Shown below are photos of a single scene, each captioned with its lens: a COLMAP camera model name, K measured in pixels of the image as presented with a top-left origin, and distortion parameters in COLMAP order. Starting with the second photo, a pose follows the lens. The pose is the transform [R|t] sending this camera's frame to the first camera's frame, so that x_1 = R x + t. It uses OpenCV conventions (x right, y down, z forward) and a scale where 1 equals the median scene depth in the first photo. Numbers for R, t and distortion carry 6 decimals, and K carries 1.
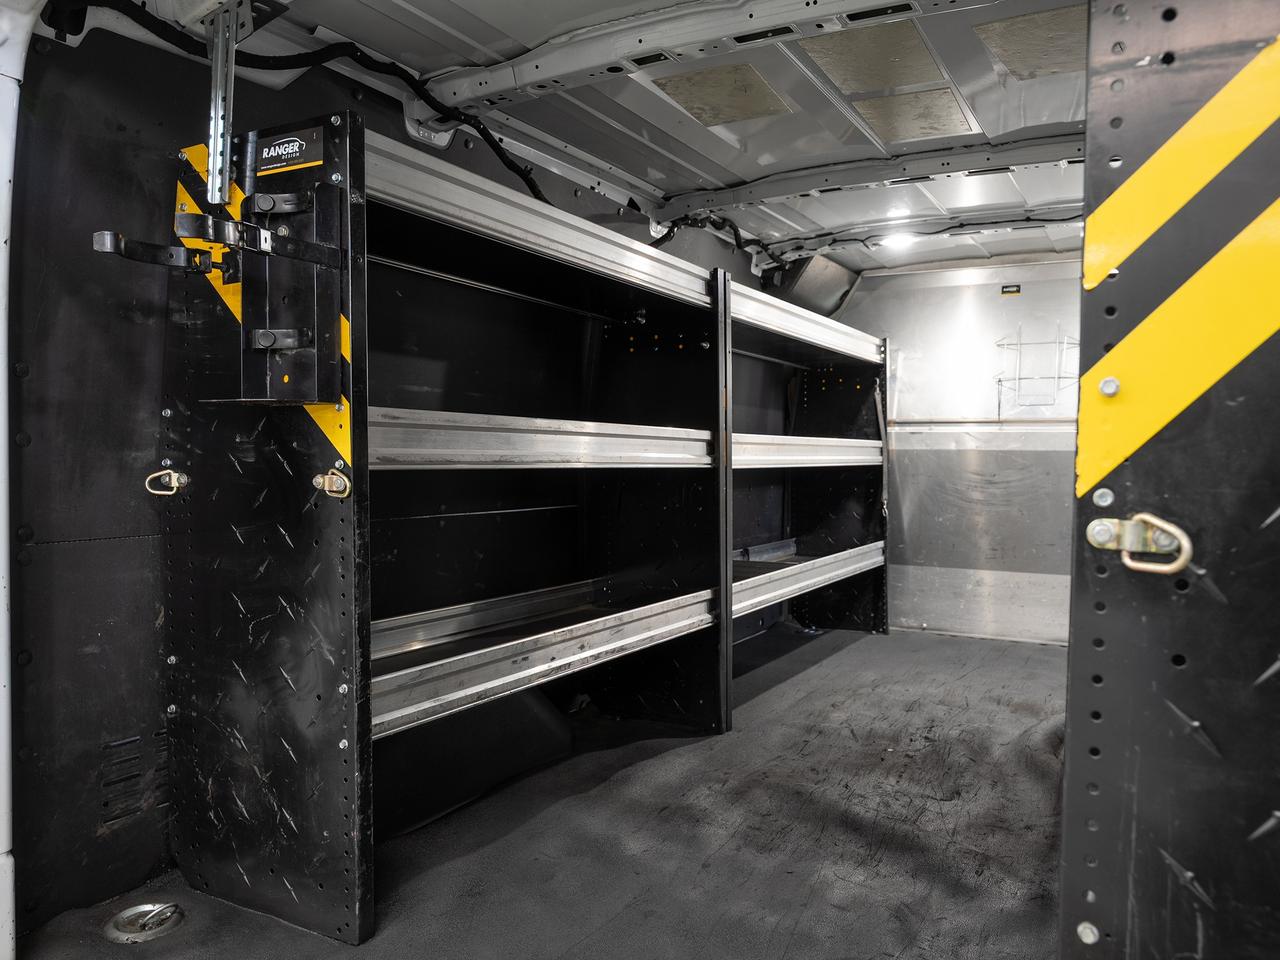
lens RADIAL K [[982.6, 0, 640.0], [0, 982.6, 480.0], [0, 0, 1]] dist [-0.018834, 0.000988]
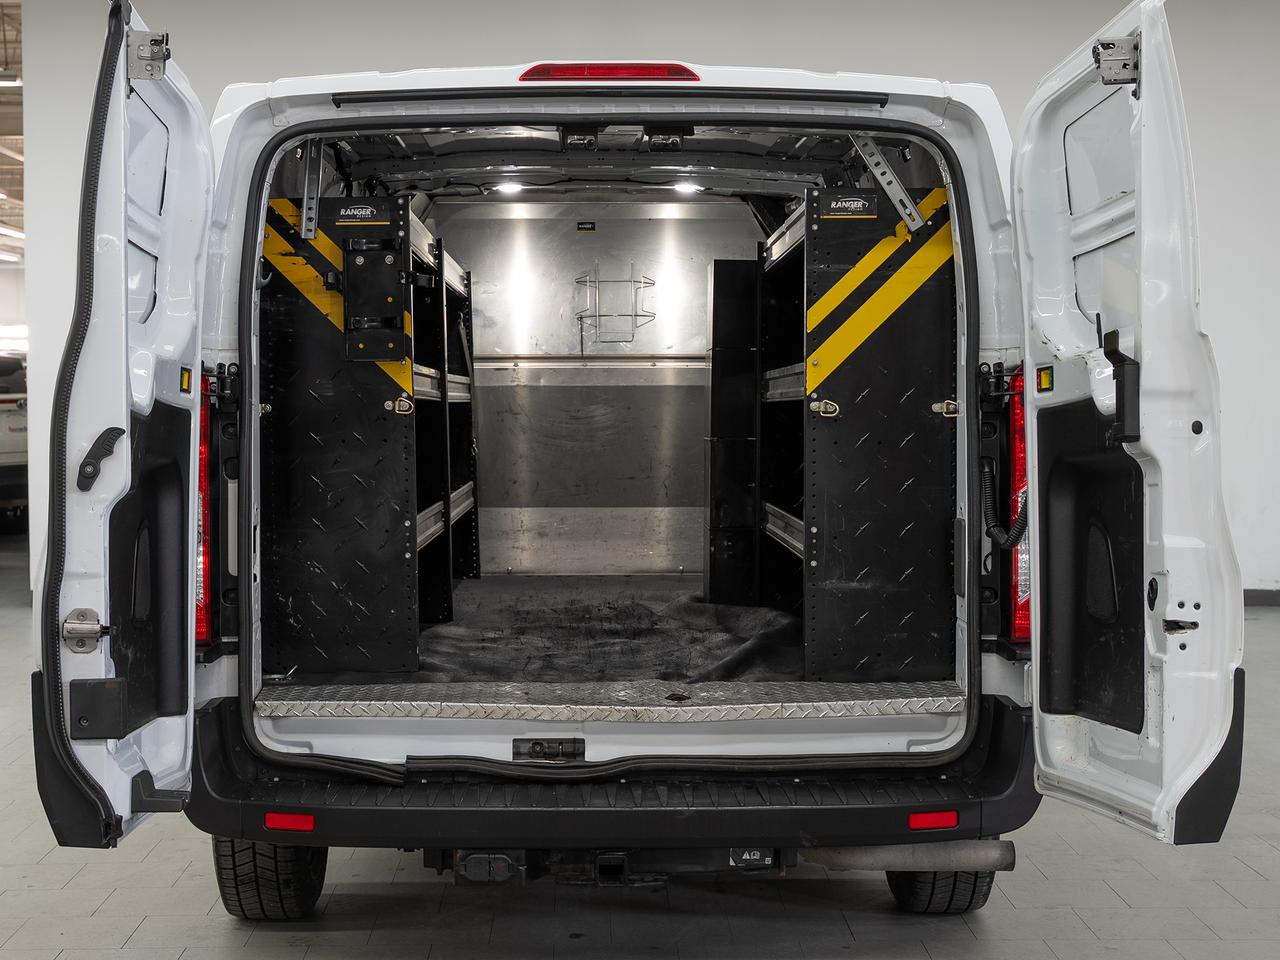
lens RADIAL K [[2135.3, 0, 640.0], [0, 2135.3, 480.0], [0, 0, 1]] dist [-0.418426, 0.007407]
pose [[0.863900, -0.032659, 0.502603, -1.165765], [0.027873, 0.999466, 0.017034, 0.052234], [-0.502891, -0.000707, 0.864349, -1.567561]]
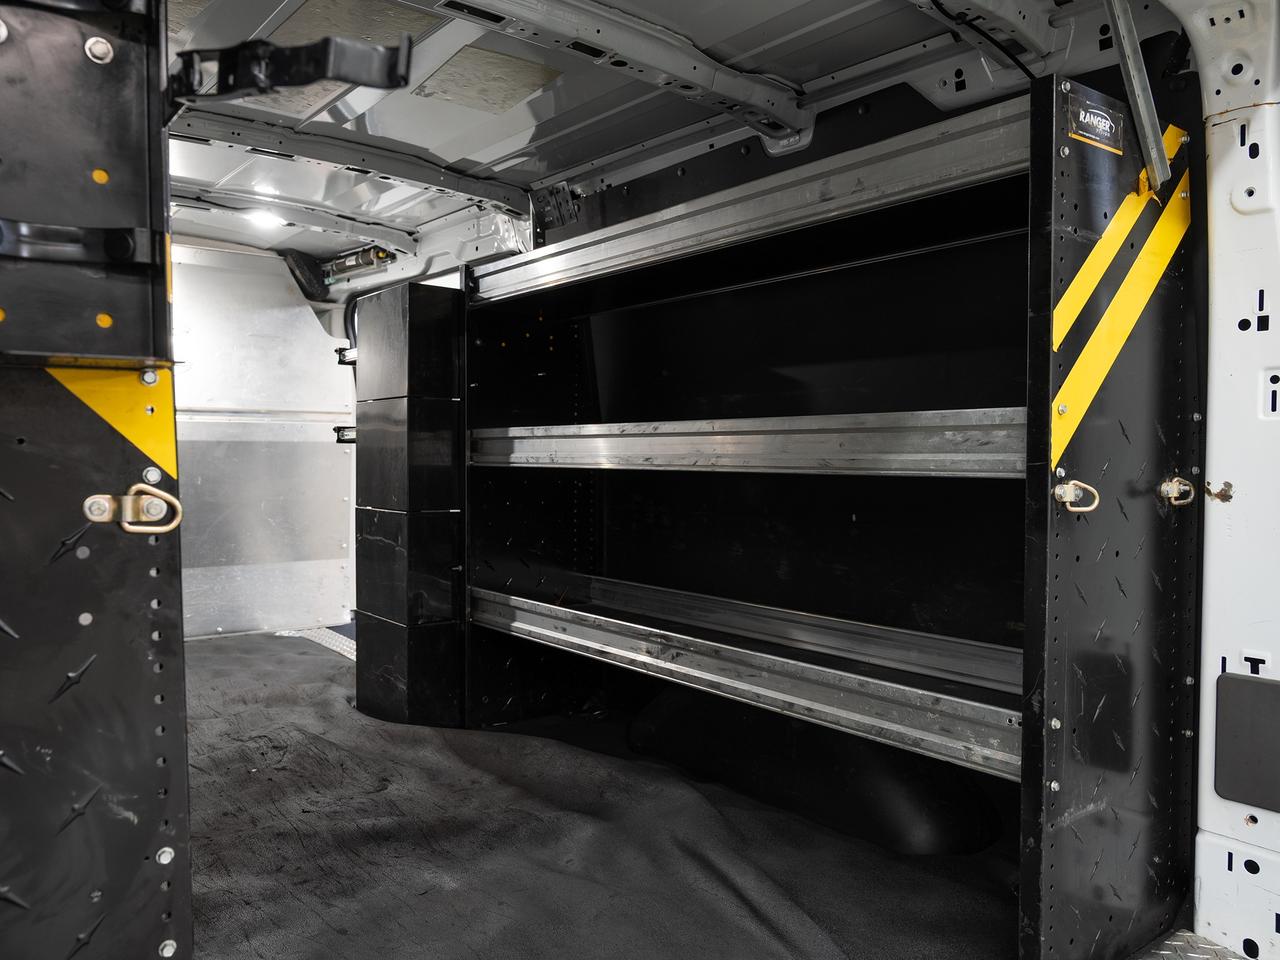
lens RADIAL K [[986.1, 0, 656.2], [0, 986.1, 477.2], [0, 0, 1]] dist [-0.035103, 0.006594]
pose [[0.386682, -0.038293, 0.921418, -0.454088], [0.028430, 0.999158, 0.029592, -0.014693], [-0.921775, 0.014753, 0.387445, 0.314631]]
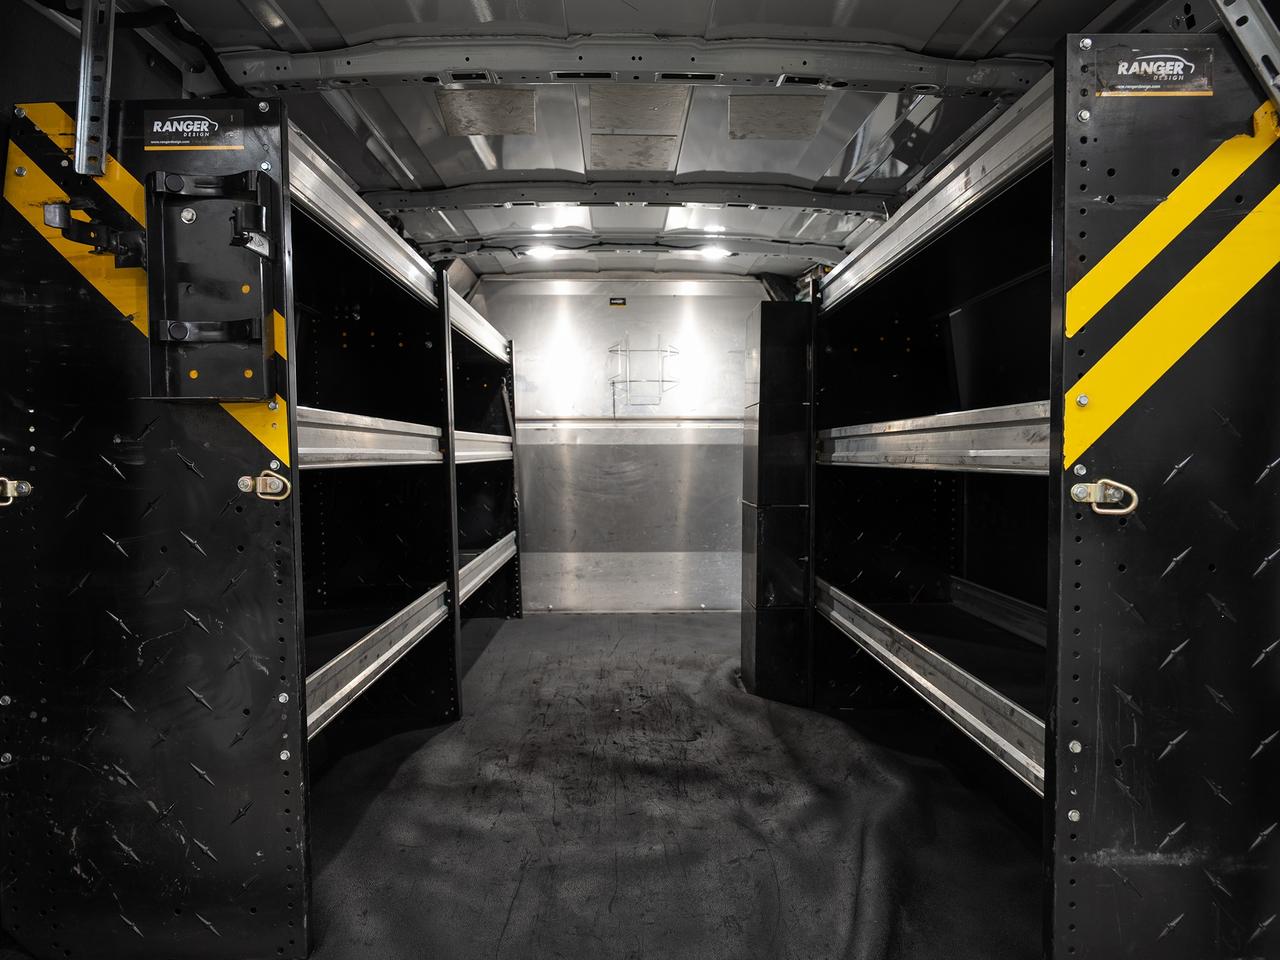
lens RADIAL K [[1000.3, 0, 640.0], [0, 1000.3, 480.0], [0, 0, 1]] dist [-0.037983, 0.000499]
pose [[0.867836, -0.029581, 0.495970, -0.300957], [0.028249, 0.999549, 0.010186, -0.000710], [-0.496047, 0.005170, 0.868280, -0.014015]]
